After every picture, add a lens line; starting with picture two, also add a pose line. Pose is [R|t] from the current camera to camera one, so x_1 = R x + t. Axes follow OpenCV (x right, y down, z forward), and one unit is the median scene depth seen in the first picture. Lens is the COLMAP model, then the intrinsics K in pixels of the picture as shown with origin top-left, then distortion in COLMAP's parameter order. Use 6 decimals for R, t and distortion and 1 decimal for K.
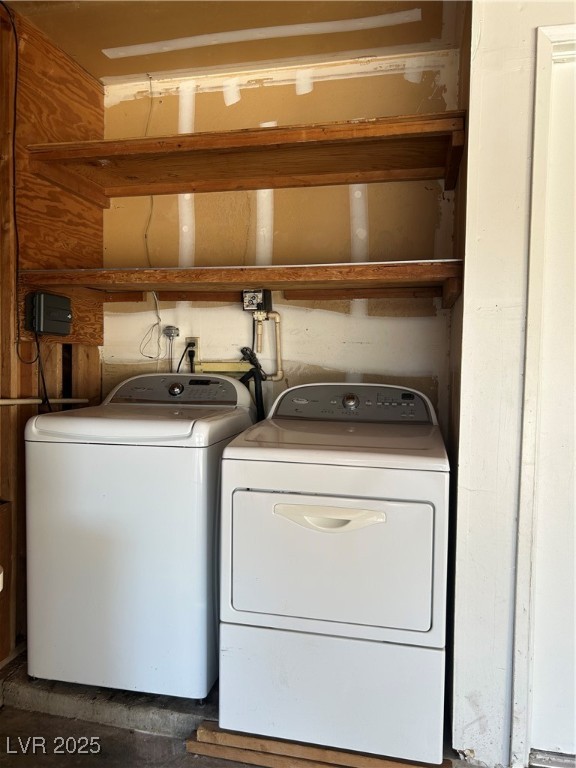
lens RADIAL K [[580.5, 0, 284.7], [0, 580.5, 384.7], [0, 0, 1]] dist [0.005262, -0.001950]
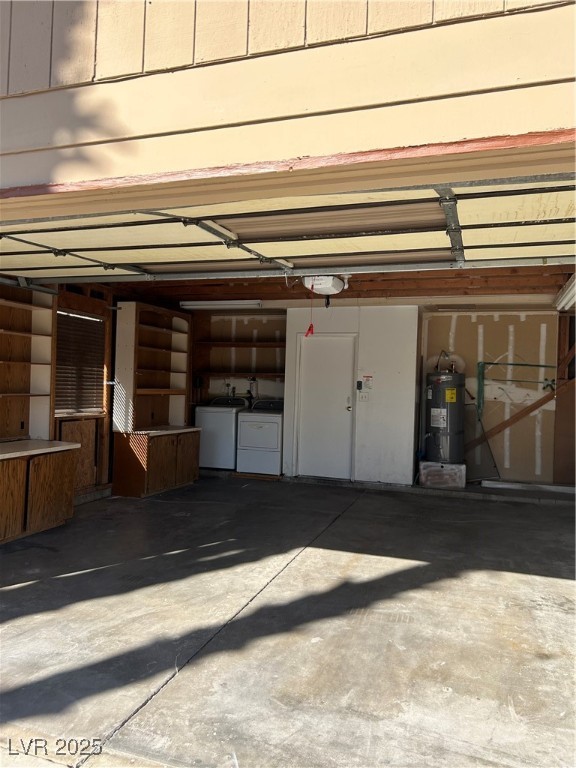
lens RADIAL K [[580.5, 0, 288.5], [0, 580.5, 383.4], [0, 0, 1]] dist [0.005262, -0.001950]
pose [[0.995845, 0.011804, -0.090292, 0.523966], [-0.015704, 0.998968, -0.042613, 0.047100], [0.089696, 0.043854, 0.995003, -2.668742]]
